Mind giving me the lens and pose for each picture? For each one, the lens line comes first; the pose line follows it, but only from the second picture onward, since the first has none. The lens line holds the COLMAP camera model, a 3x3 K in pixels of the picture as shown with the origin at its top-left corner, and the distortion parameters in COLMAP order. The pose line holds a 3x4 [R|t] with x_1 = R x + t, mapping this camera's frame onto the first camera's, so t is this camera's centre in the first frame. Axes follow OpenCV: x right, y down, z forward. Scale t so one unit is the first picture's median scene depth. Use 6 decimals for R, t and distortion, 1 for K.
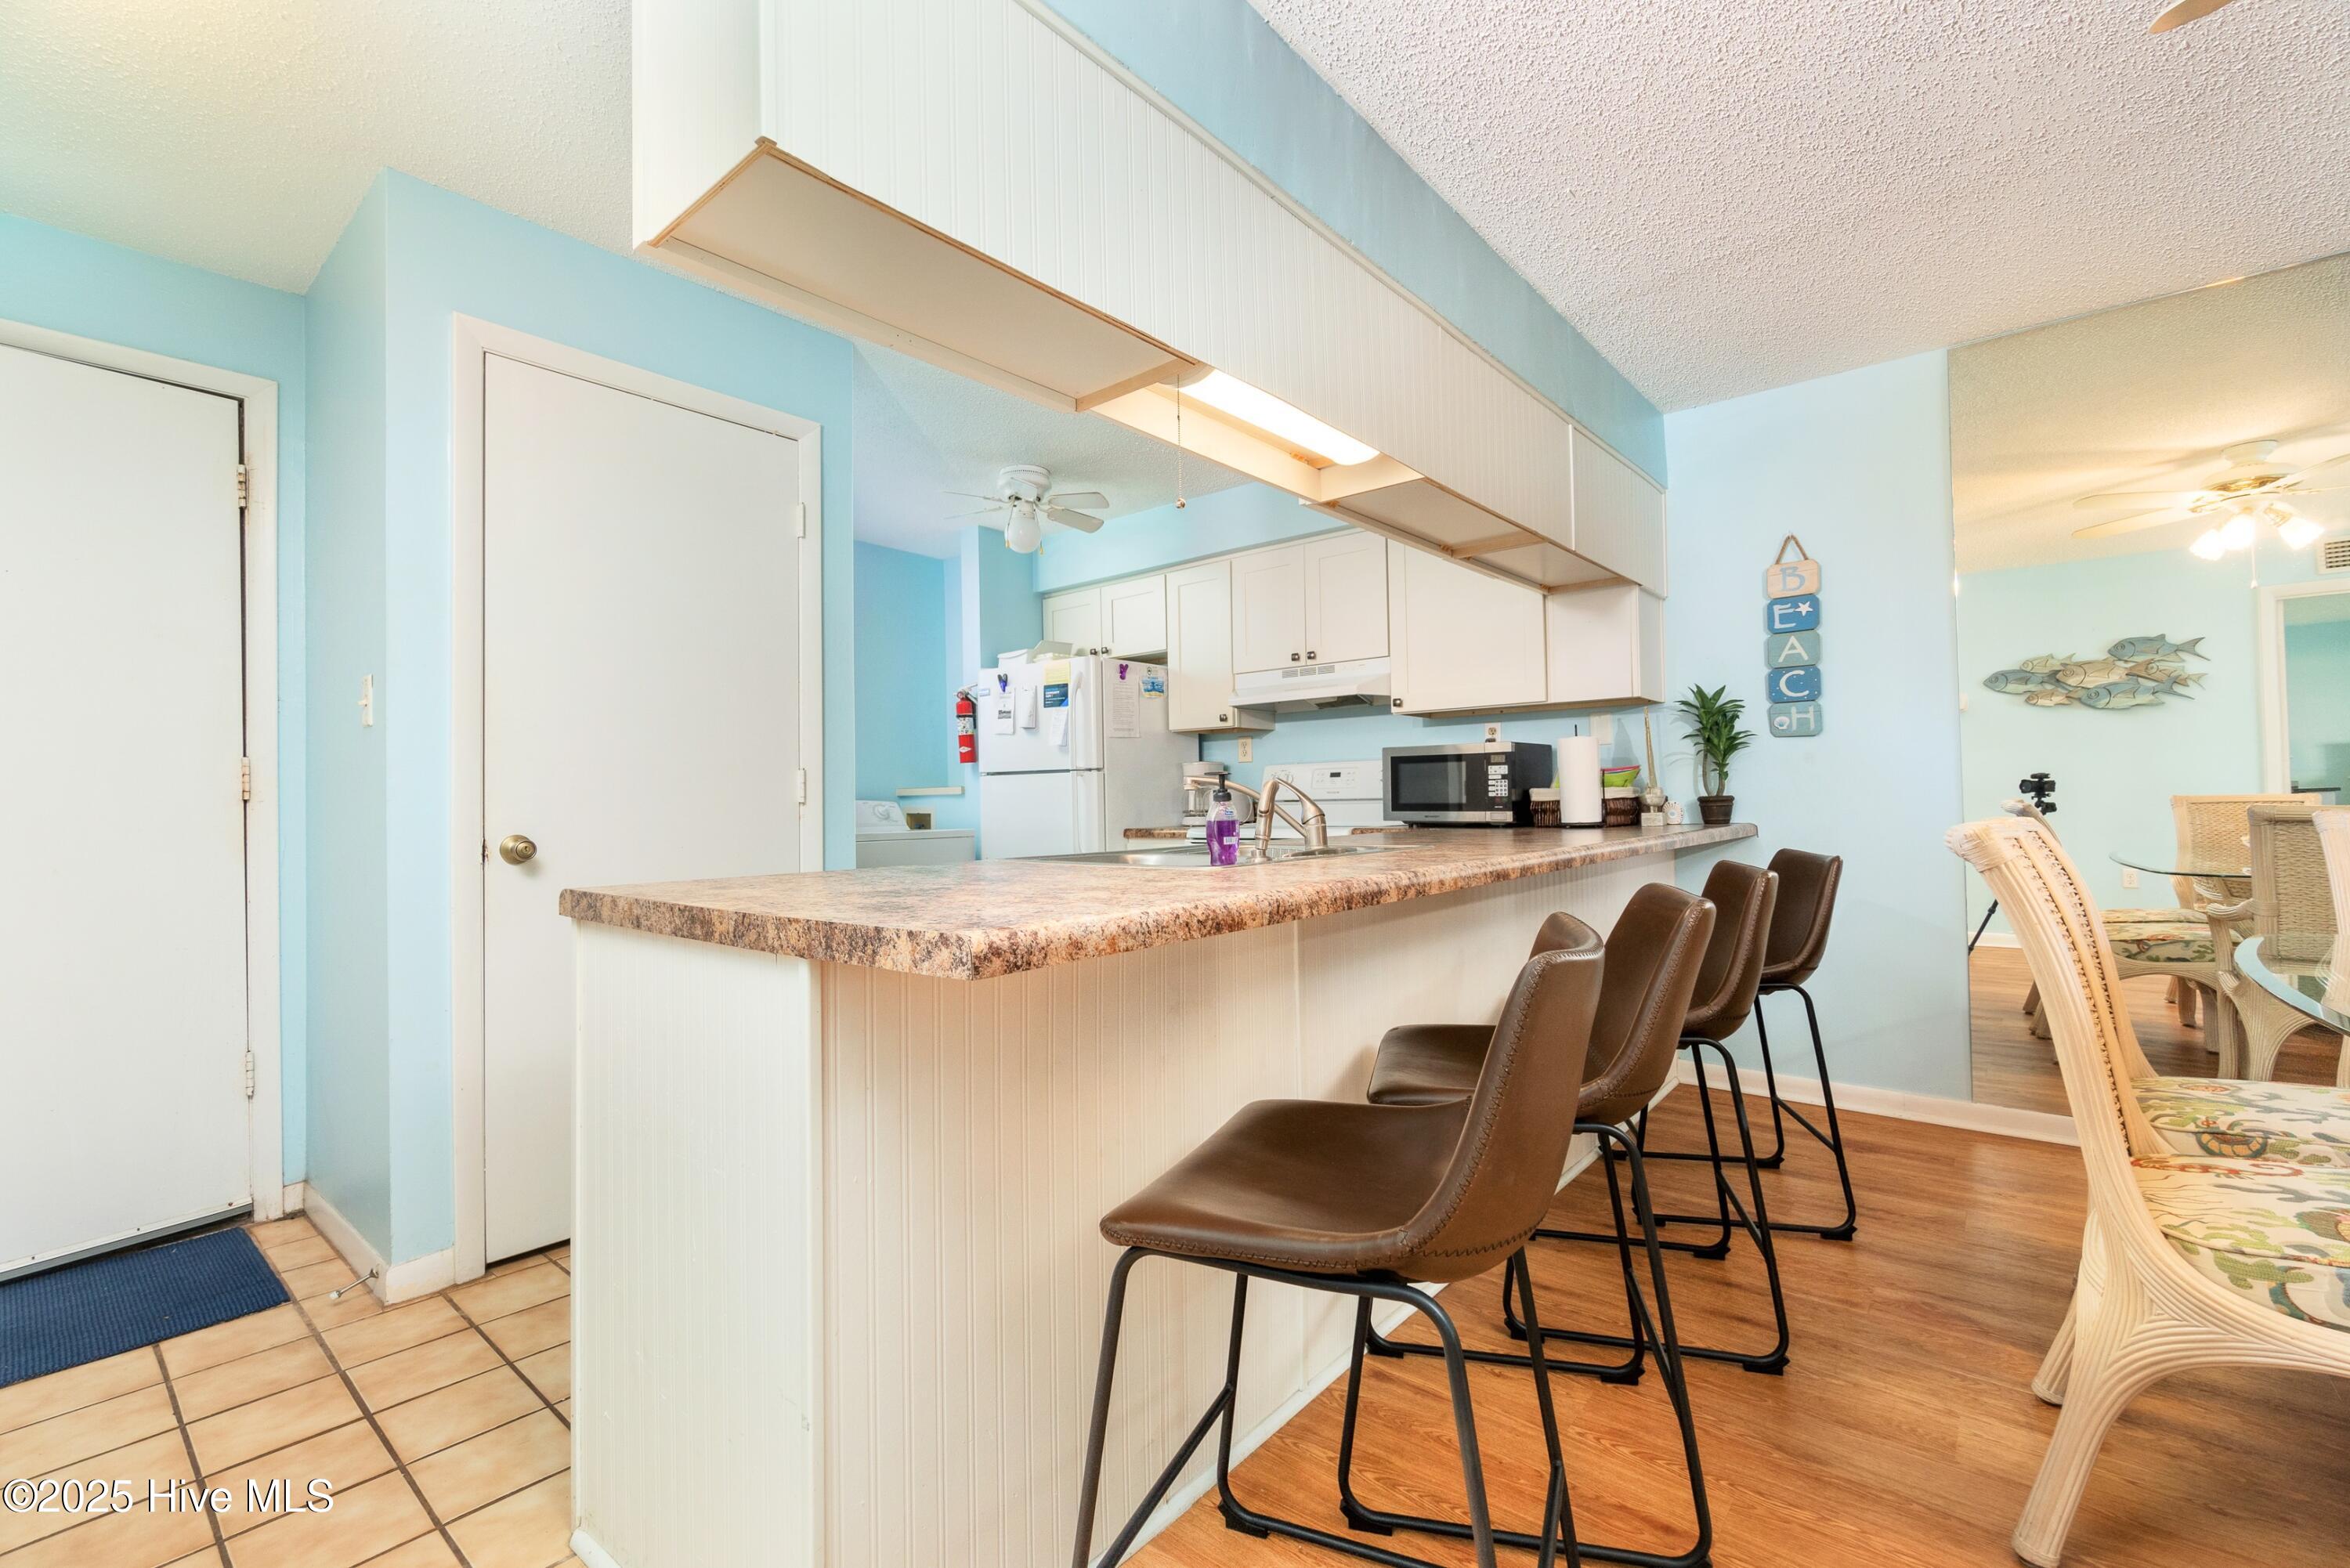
lens RADIAL K [[1011.9, 0, 1167.2], [0, 1011.9, 785.2], [0, 0, 1]] dist [-0.002011, 0.000270]
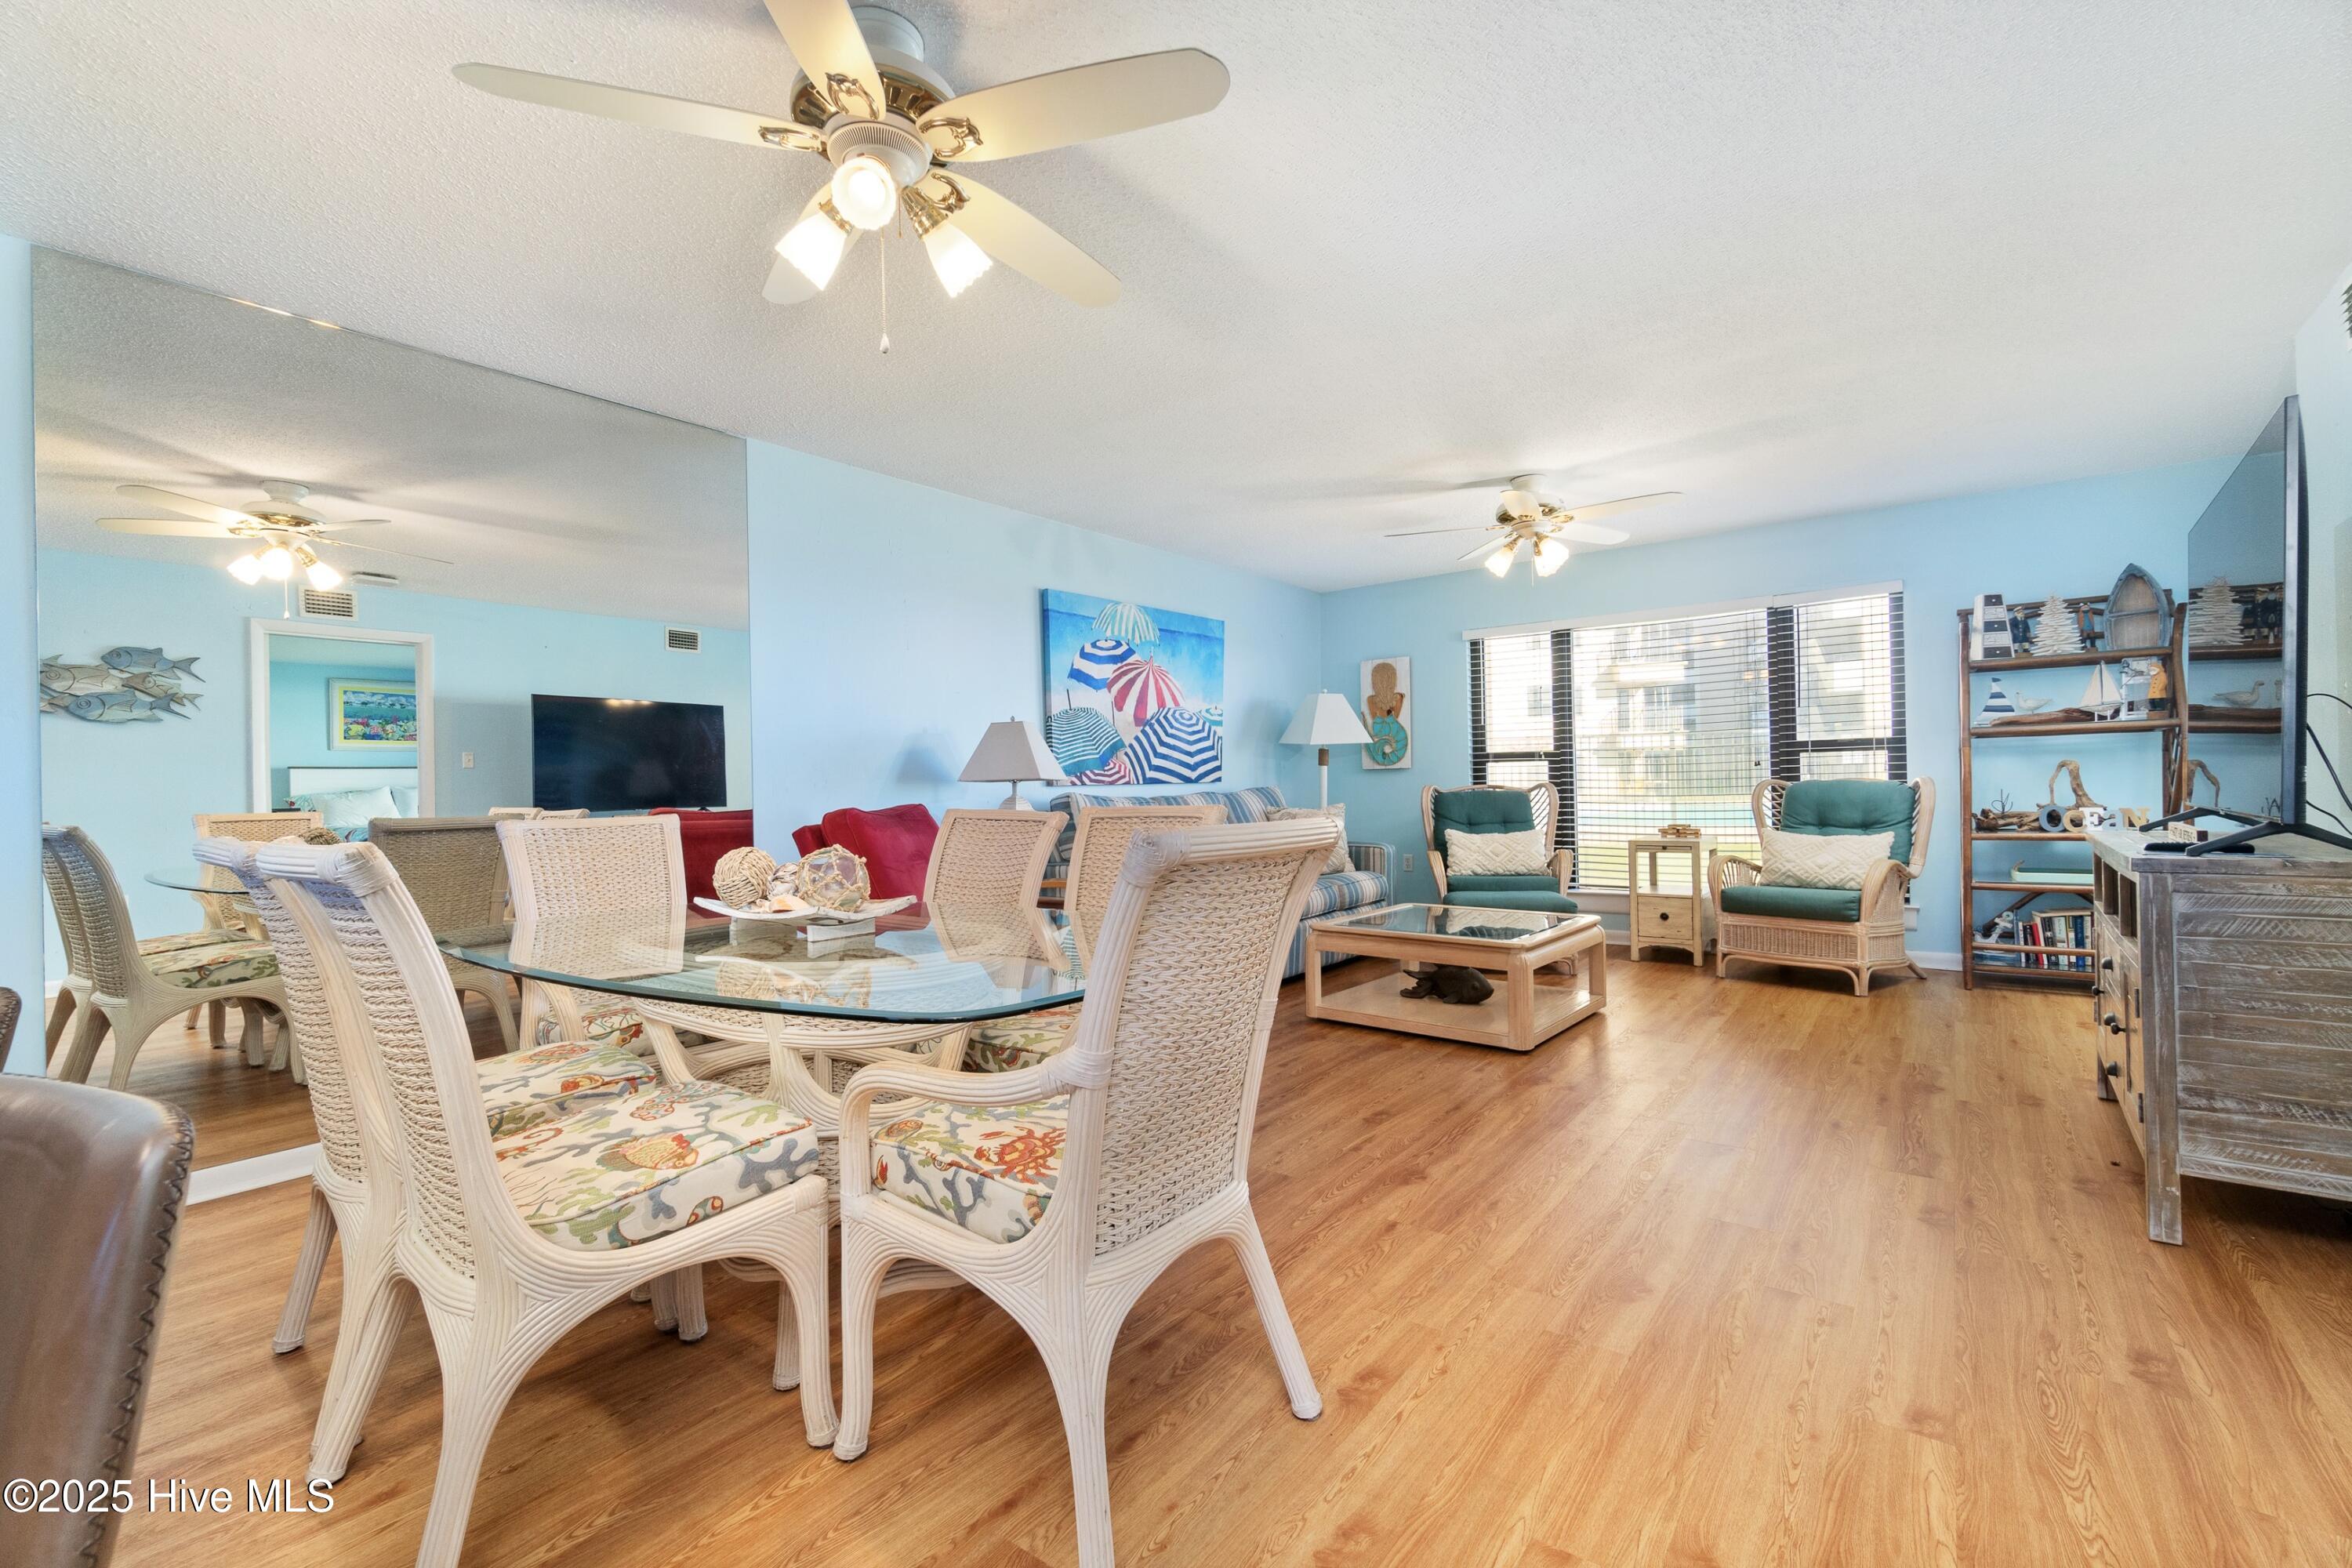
lens RADIAL K [[1008.1, 0, 1176.0], [0, 1008.1, 784.0], [0, 0, 1]] dist [0.000394, 0.000055]
pose [[-0.048018, 0.018804, 0.998669, -0.032791], [0.004241, 0.999818, -0.018622, 0.003292], [-0.998837, 0.003341, -0.048089, 0.133109]]
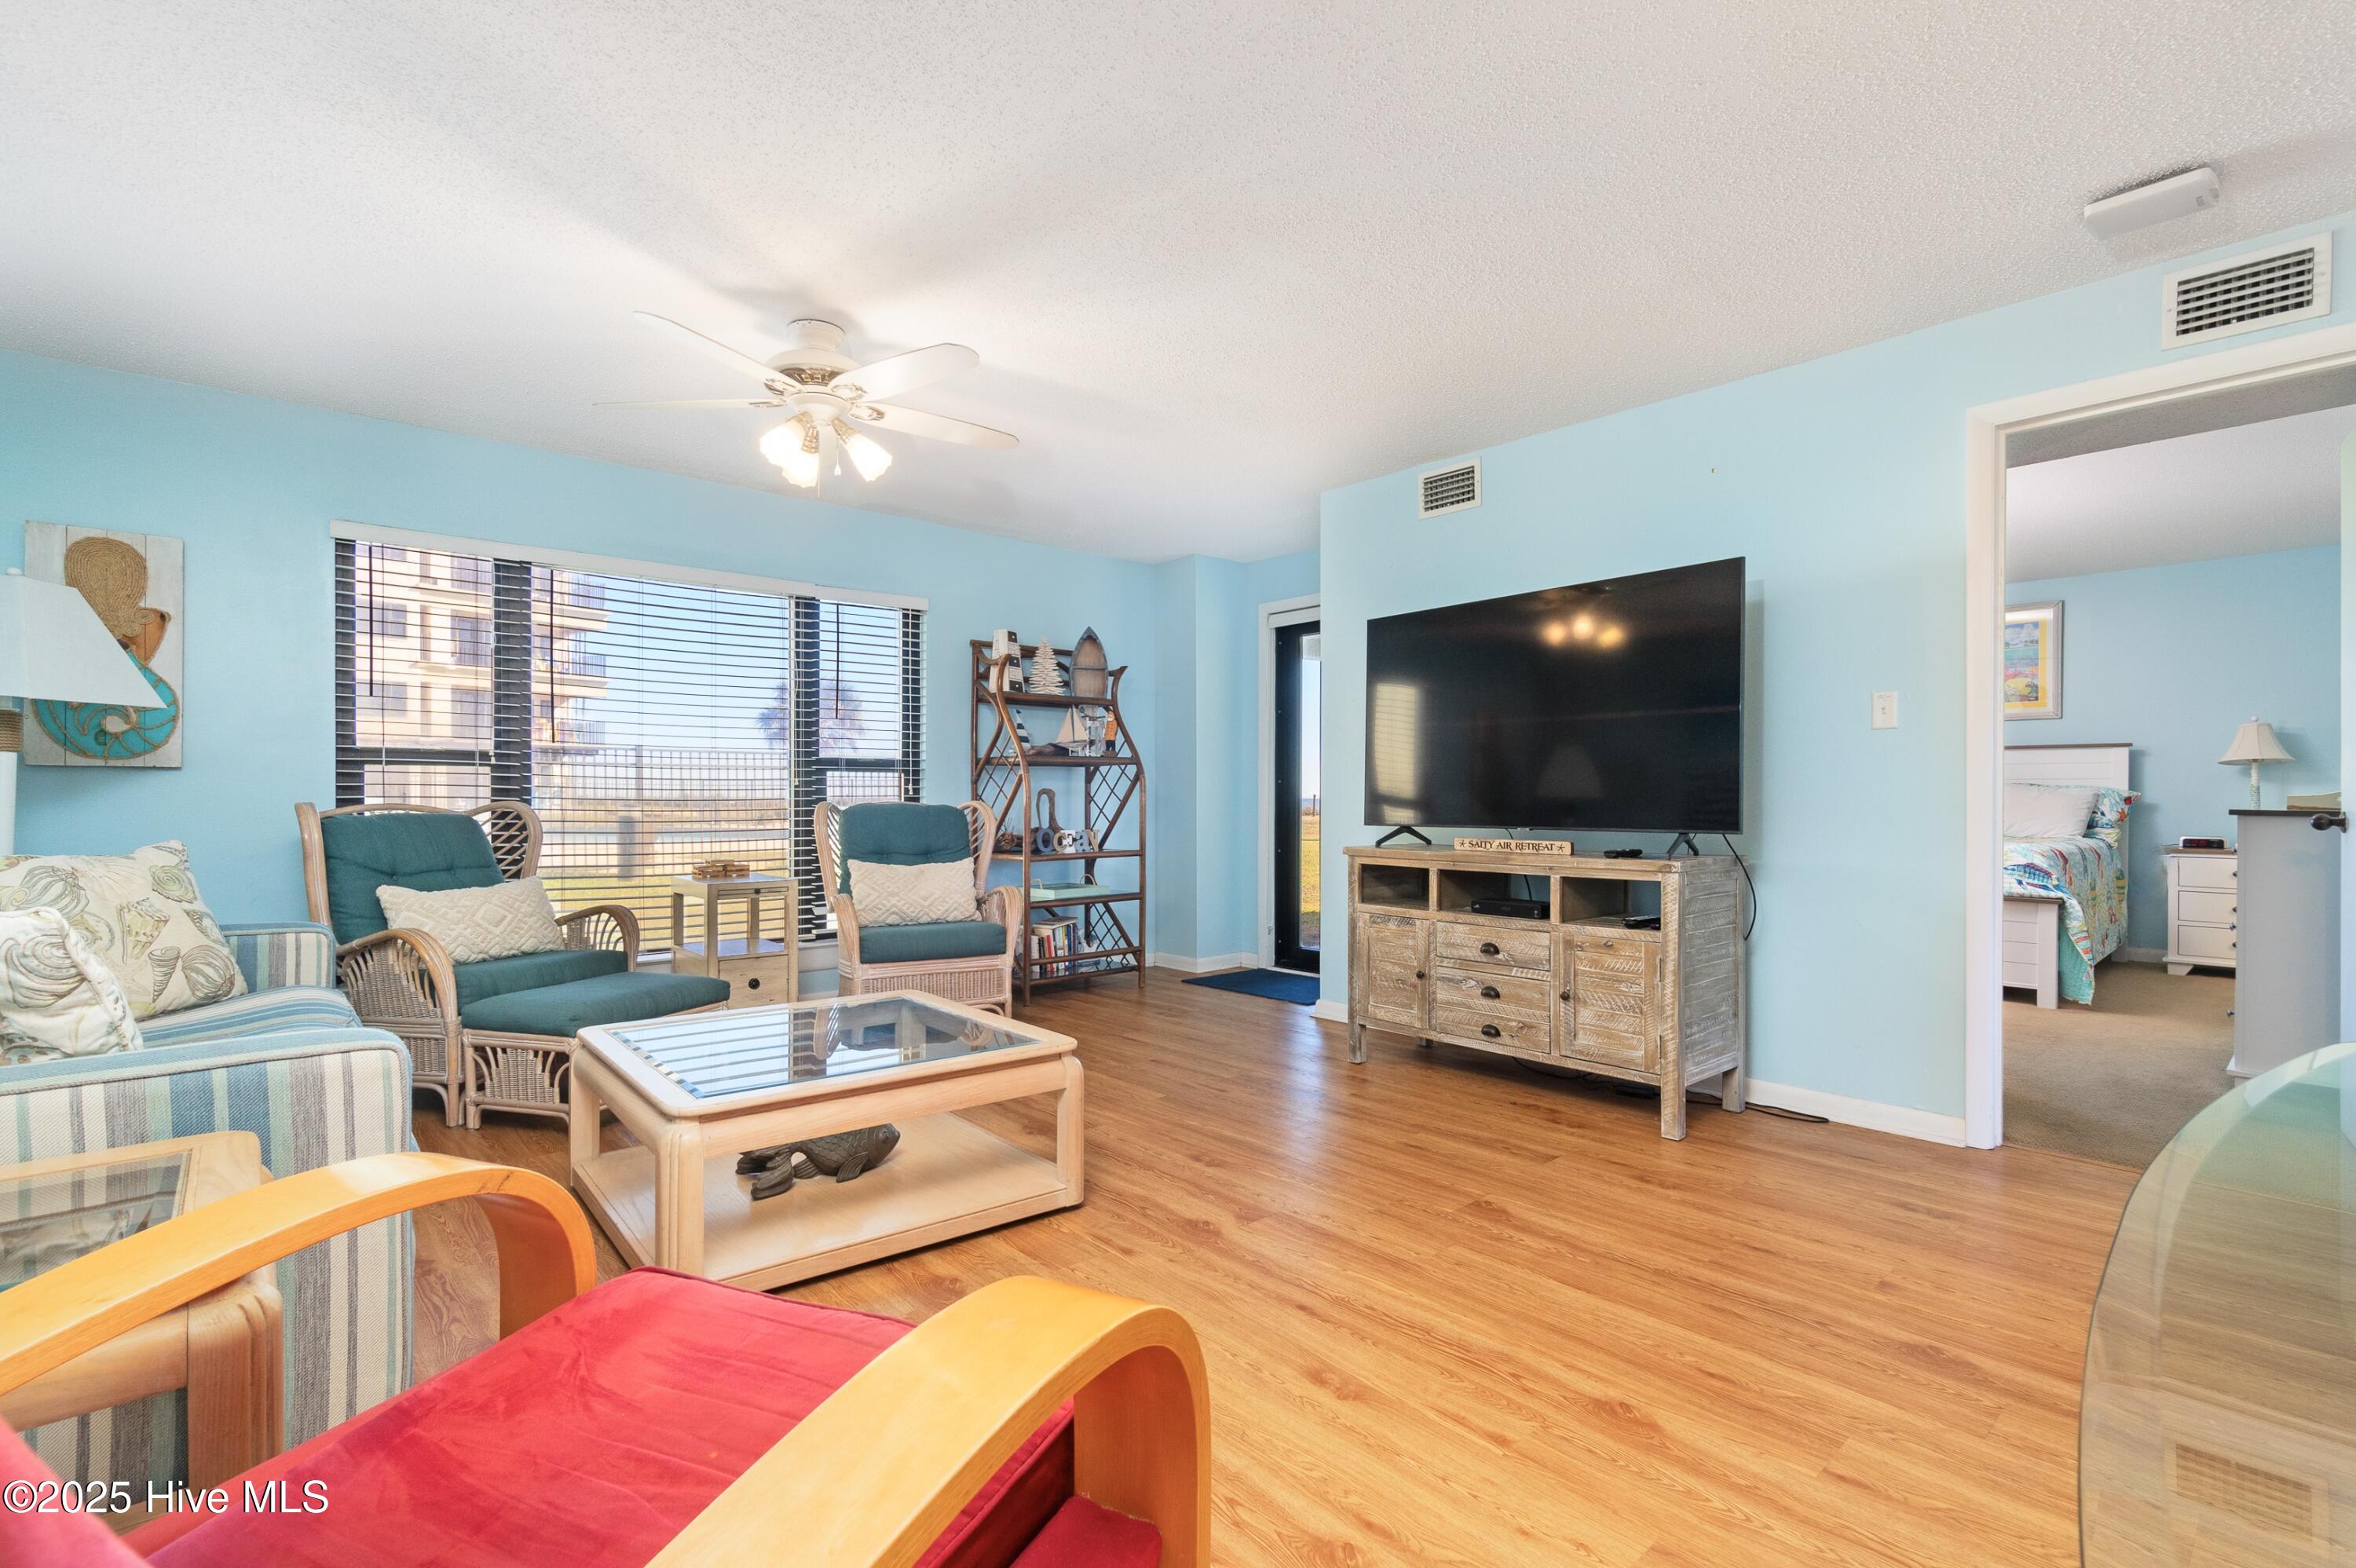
lens RADIAL K [[1063.0, 0, 1184.9], [0, 1063.0, 798.1], [0, 0, 1]] dist [-0.003515, -0.000434]
pose [[-0.989884, 0.014831, 0.141103, 0.804261], [0.012468, 0.999767, -0.017616, -0.002925], [-0.141332, -0.015678, -0.989838, 0.439277]]
